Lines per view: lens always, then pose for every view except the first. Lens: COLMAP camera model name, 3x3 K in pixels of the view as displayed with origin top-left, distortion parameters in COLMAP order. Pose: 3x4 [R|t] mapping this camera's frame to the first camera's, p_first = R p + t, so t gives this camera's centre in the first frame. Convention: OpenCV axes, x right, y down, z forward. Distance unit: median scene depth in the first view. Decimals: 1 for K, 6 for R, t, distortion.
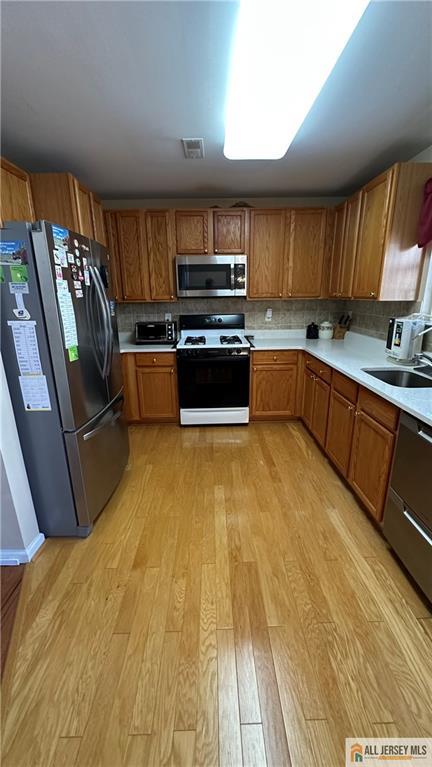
lens RADIAL K [[307.2, 0, 216.8], [0, 307.2, 383.2], [0, 0, 1]] dist [-0.004578, 0.000247]
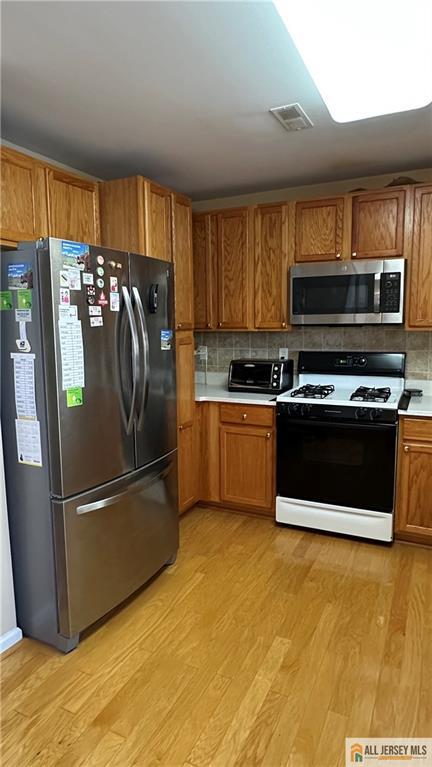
lens RADIAL K [[467.1, 0, 214.5], [0, 467.1, 383.6], [0, 0, 1]] dist [-0.005928, 0.001679]
pose [[0.889077, 0.064827, -0.453143, 0.212584], [-0.127843, 0.985696, -0.109817, -0.025825], [0.439543, 0.155567, 0.884648, 0.061750]]
